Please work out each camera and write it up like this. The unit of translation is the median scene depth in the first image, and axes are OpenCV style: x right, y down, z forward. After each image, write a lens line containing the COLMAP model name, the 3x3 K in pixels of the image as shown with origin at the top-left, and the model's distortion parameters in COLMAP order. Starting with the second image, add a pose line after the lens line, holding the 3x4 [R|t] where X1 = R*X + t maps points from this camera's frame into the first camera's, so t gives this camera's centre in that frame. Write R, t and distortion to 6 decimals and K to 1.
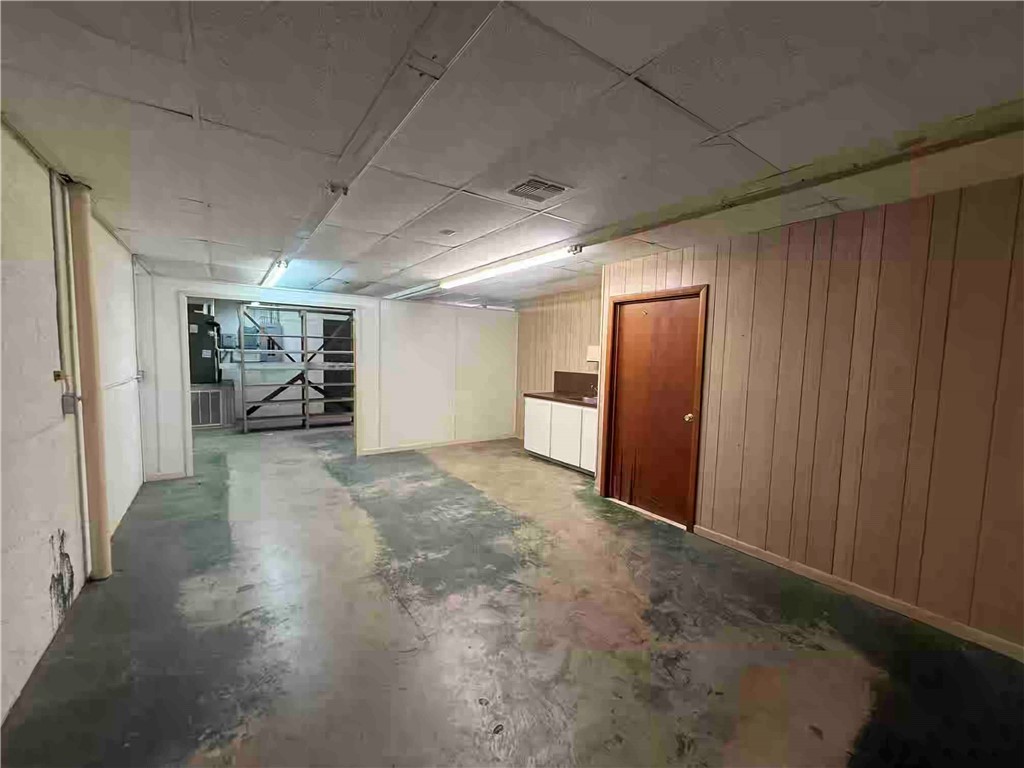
lens RADIAL K [[408.3, 0, 516.3], [0, 408.3, 386.2], [0, 0, 1]] dist [-0.001529, 0.000275]
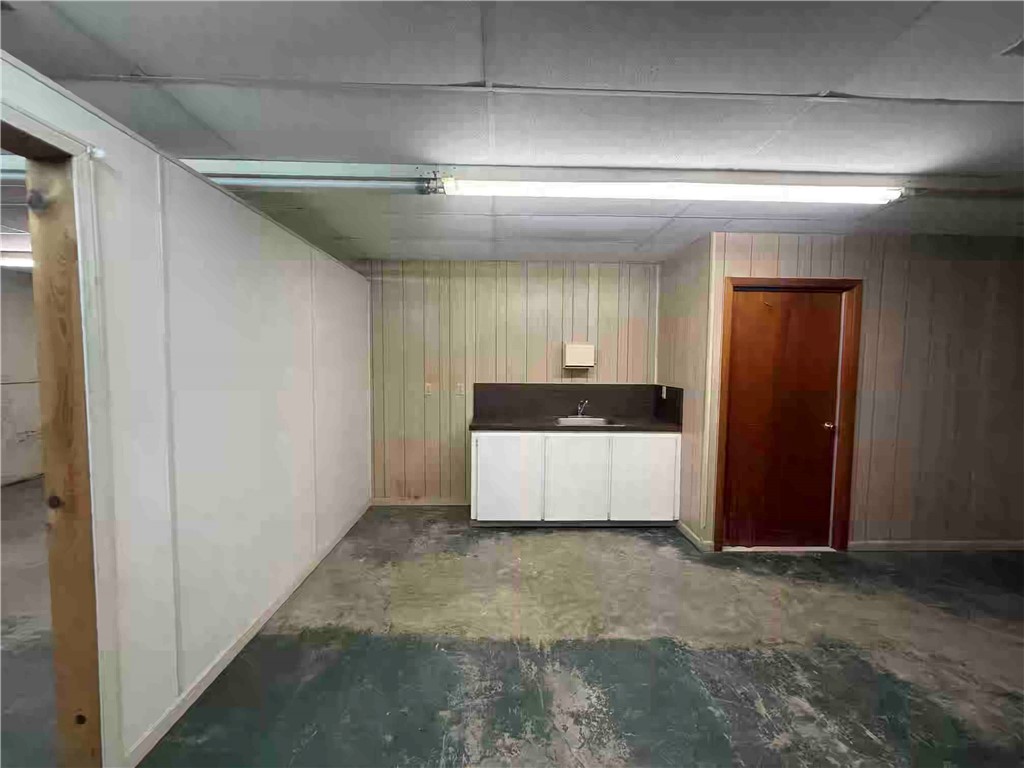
lens RADIAL K [[408.3, 0, 512.1], [0, 408.3, 385.7], [0, 0, 1]] dist [-0.001529, 0.000275]
pose [[0.563215, -0.071200, 0.823237, -0.575636], [0.067371, 0.996921, 0.040129, -0.077708], [-0.823559, 0.032861, 0.566278, 0.879050]]
